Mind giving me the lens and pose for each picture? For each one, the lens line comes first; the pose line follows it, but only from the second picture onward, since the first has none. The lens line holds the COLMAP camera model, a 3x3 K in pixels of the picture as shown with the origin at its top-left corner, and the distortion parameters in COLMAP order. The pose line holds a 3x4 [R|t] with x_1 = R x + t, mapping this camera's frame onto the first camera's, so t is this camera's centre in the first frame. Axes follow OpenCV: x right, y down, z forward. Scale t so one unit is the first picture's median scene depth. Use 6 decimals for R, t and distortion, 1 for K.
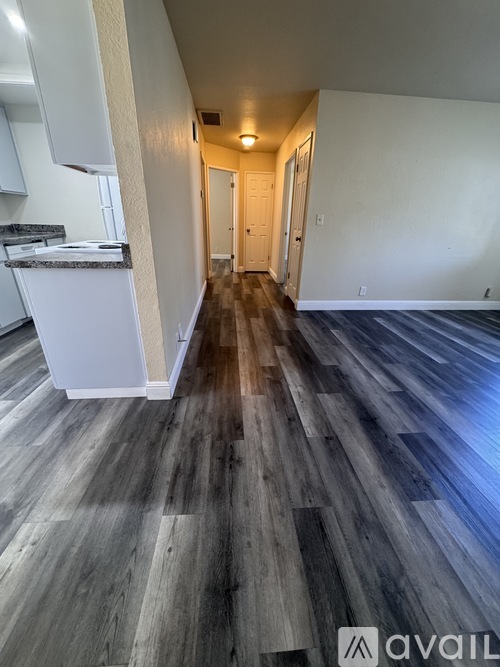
lens RADIAL K [[264.6, 0, 250.0], [0, 264.6, 333.5], [0, 0, 1]] dist [-0.005373, 0.000346]
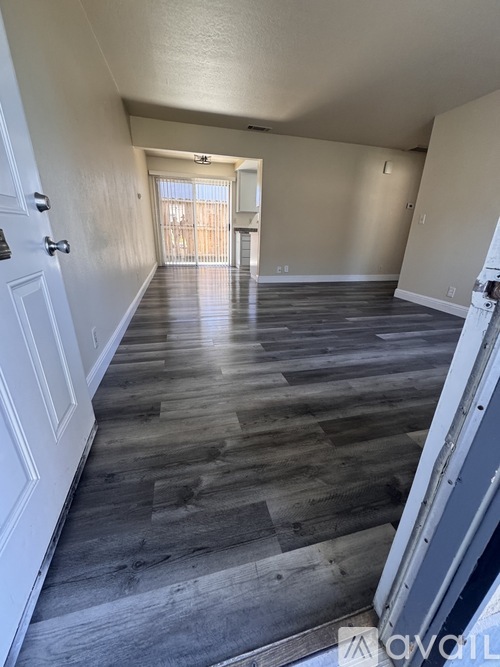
lens RADIAL K [[264.6, 0, 250.0], [0, 264.6, 333.5], [0, 0, 1]] dist [-0.005373, 0.000346]
pose [[0.170595, 0.336693, -0.926032, 1.619419], [-0.409849, 0.878898, 0.244053, 0.043788], [0.896059, 0.337899, 0.287929, 0.188179]]
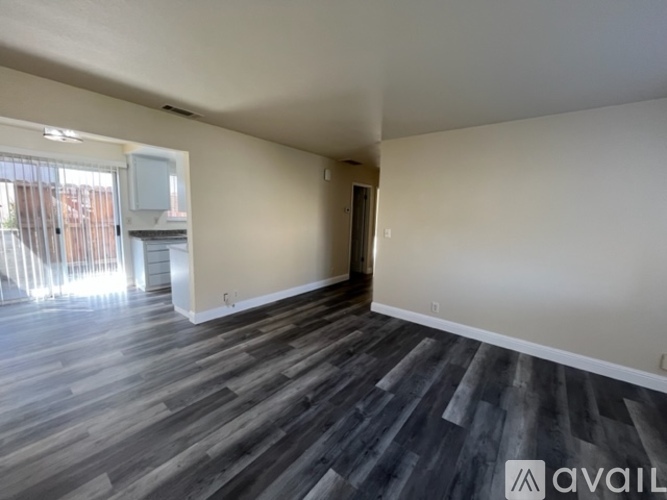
lens RADIAL K [[267.4, 0, 333.5], [0, 267.4, 250.0], [0, 0, 1]] dist [-0.003377, -0.000277]
pose [[0.732260, 0.087262, -0.675412, 1.030222], [-0.280712, 0.942262, -0.182600, -0.105728], [0.620481, 0.323307, 0.714476, 0.073657]]
